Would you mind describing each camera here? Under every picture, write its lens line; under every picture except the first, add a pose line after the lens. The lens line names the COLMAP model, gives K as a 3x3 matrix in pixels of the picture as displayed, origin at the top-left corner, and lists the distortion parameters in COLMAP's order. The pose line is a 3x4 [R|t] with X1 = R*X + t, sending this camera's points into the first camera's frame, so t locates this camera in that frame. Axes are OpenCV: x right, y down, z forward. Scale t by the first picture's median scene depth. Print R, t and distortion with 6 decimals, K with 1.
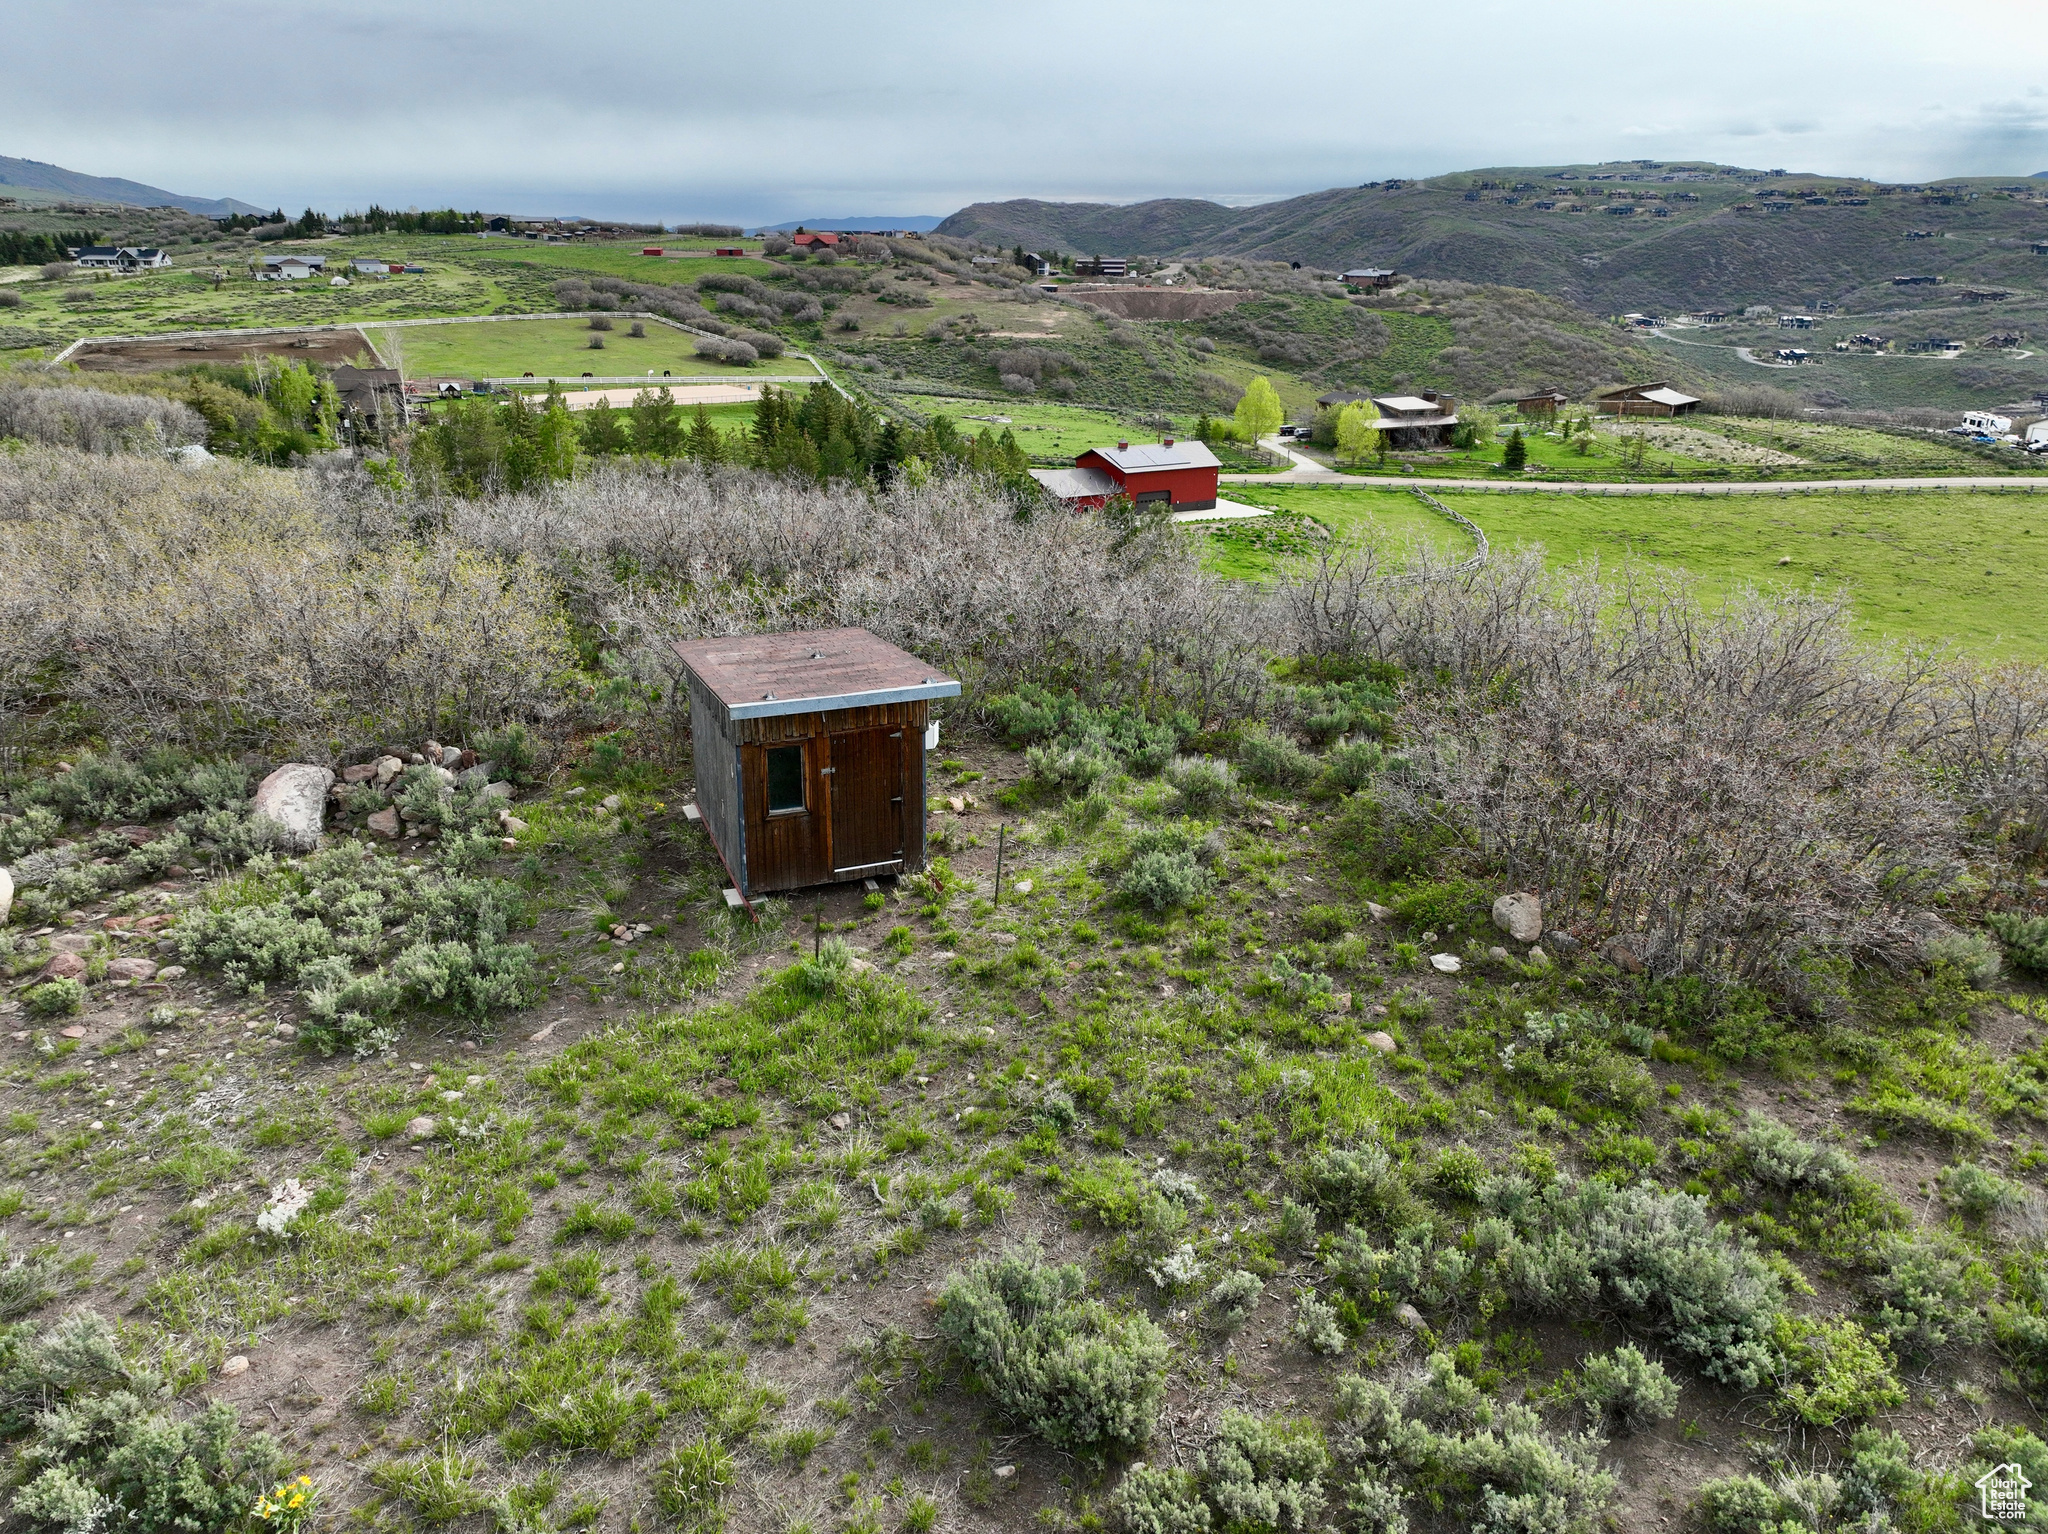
lens RADIAL K [[1441.9, 0, 1031.2], [0, 1441.9, 761.0], [0, 0, 1]] dist [-0.003336, 0.024044]
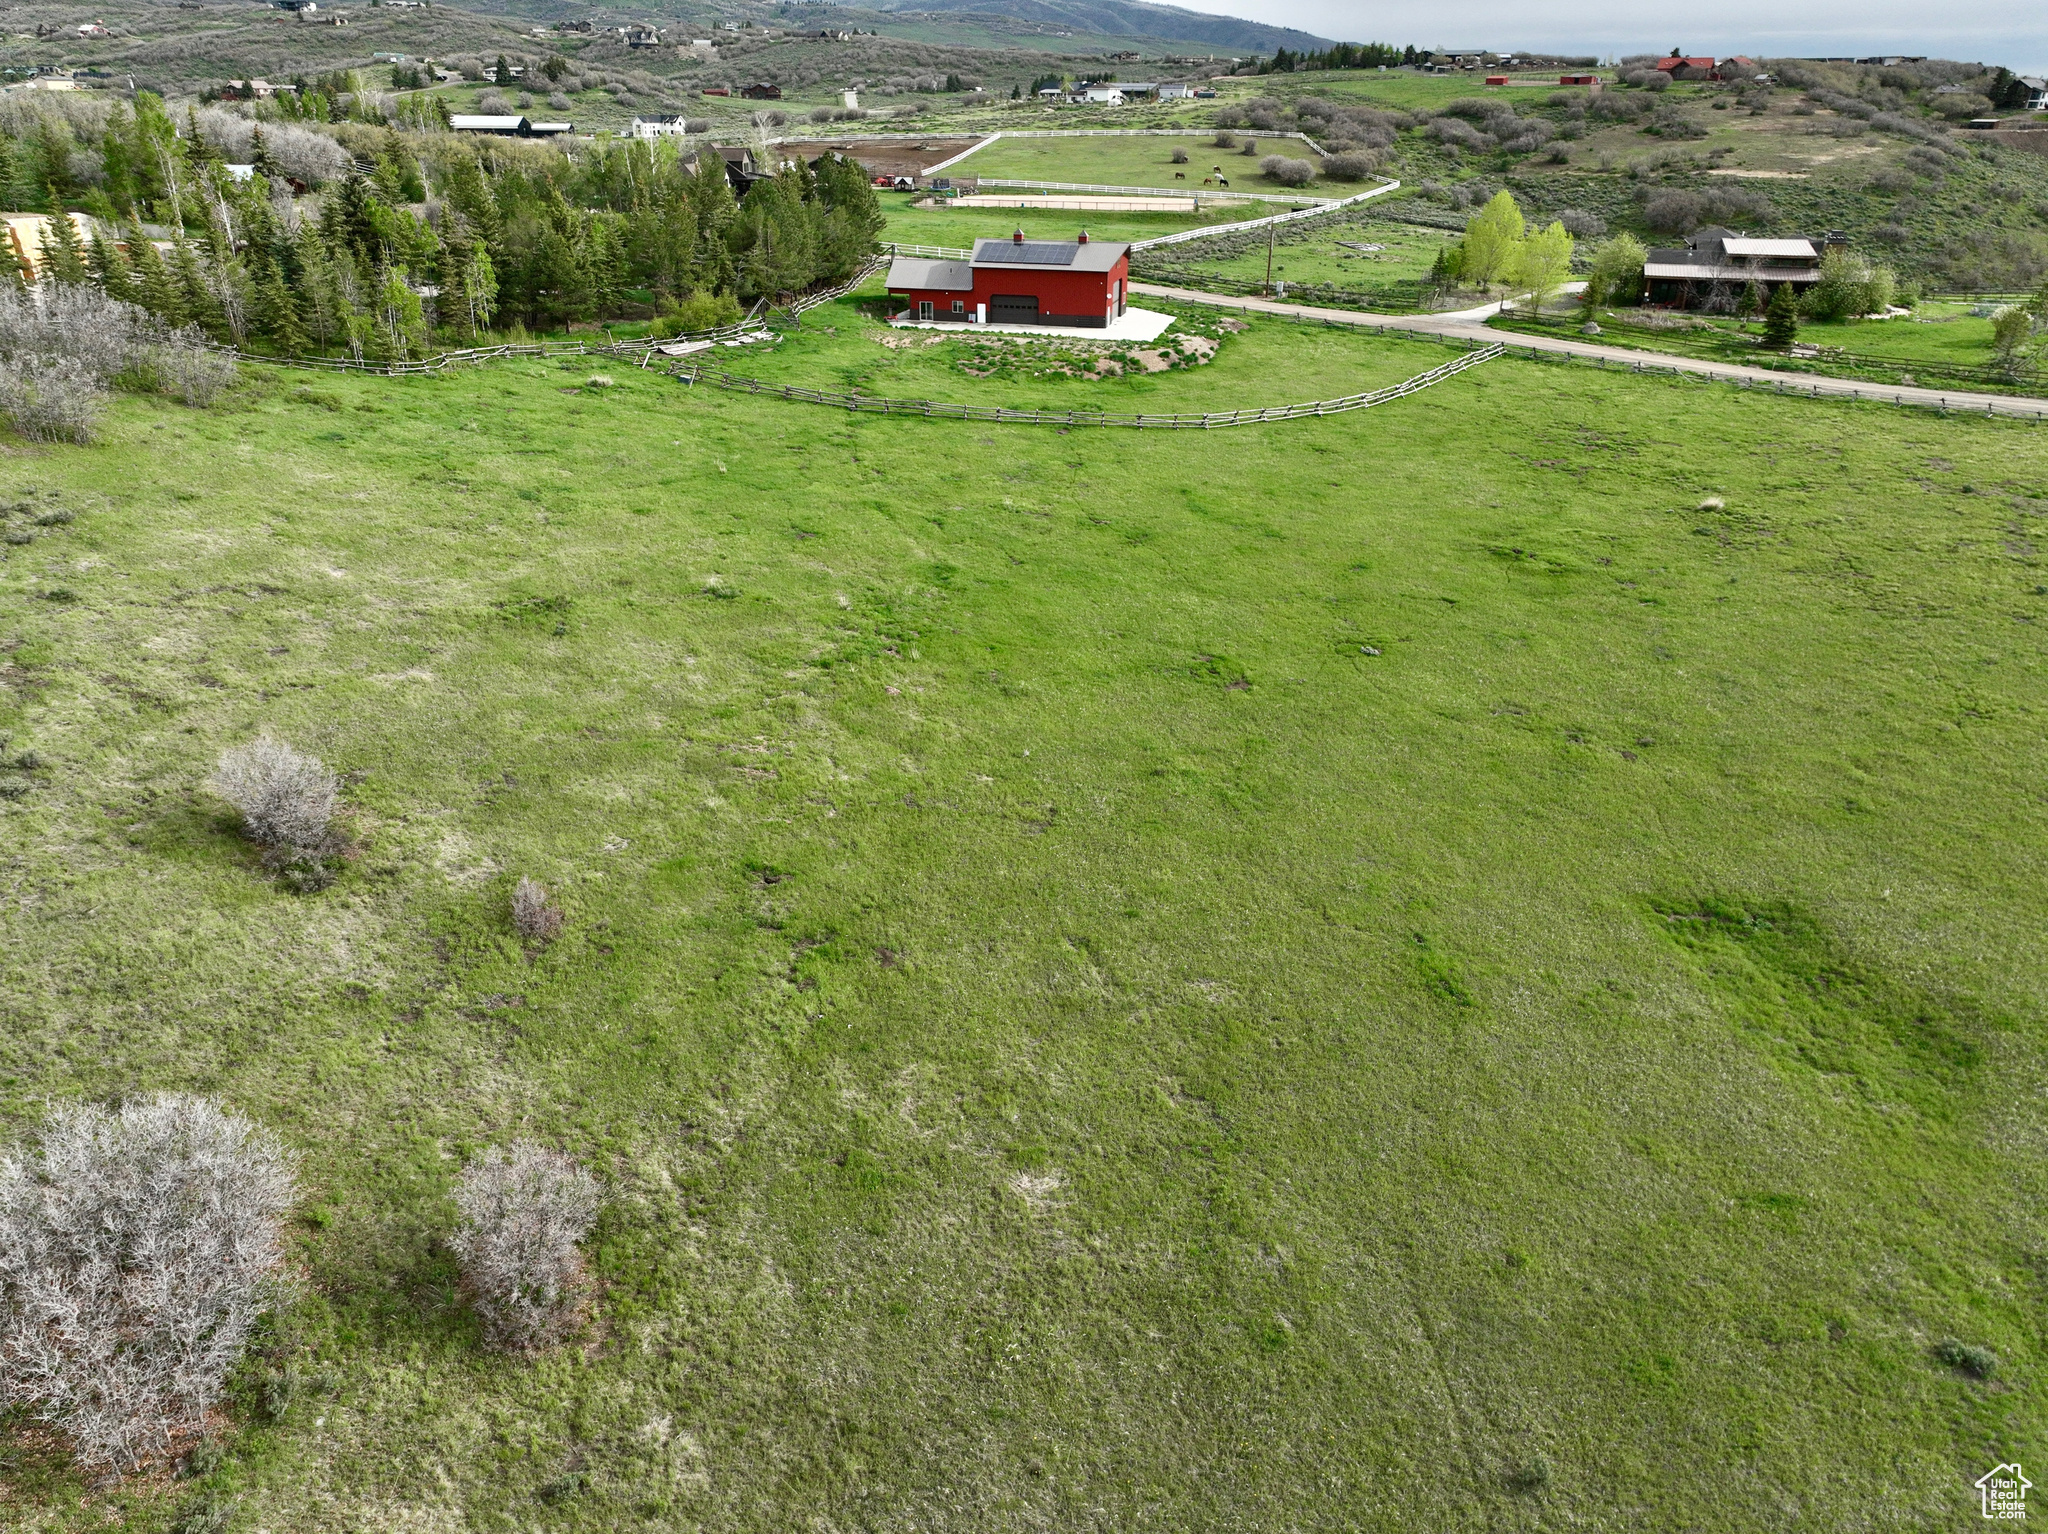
lens RADIAL K [[1445.5, 0, 1033.3], [0, 1445.5, 763.1], [0, 0, 1]] dist [-0.008721, 0.029474]
pose [[0.737391, 0.284124, -0.612803, 0.322112], [-0.232336, 0.958562, 0.164862, -0.033270], [0.634251, 0.020809, 0.772847, 0.179701]]
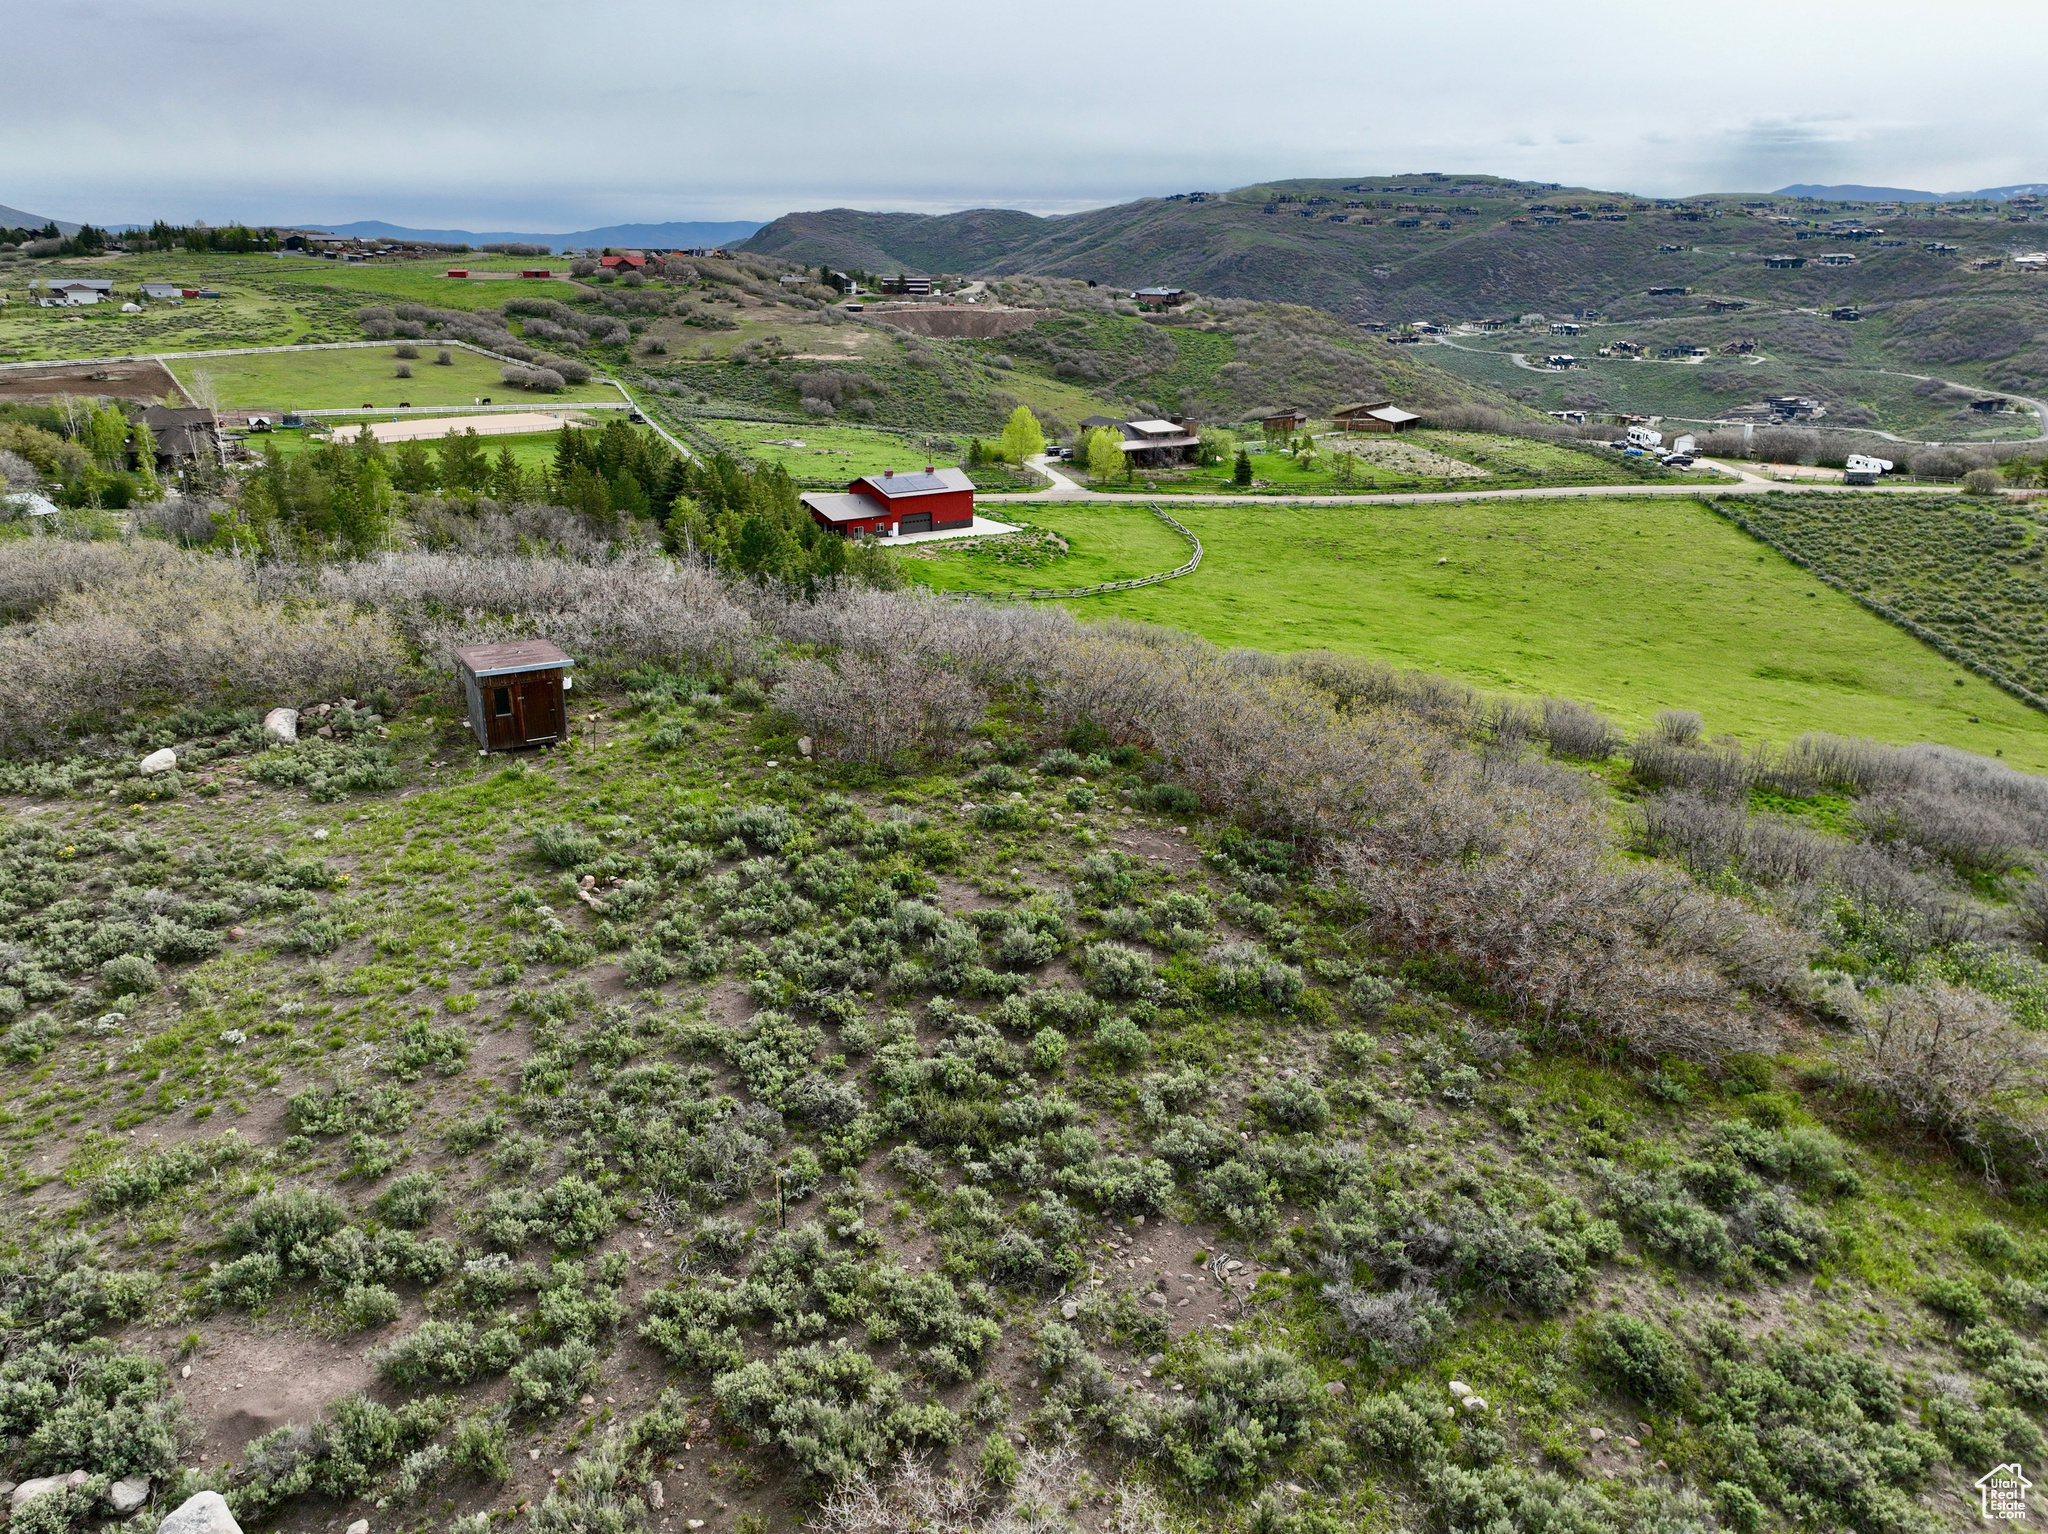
lens RADIAL K [[1441.9, 0, 1031.2], [0, 1441.9, 761.0], [0, 0, 1]] dist [-0.003336, 0.024044]
pose [[0.993333, -0.039010, 0.108477, 0.021004], [0.039346, 0.999225, -0.000950, 0.007003], [-0.108355, 0.005211, 0.994099, -0.071165]]
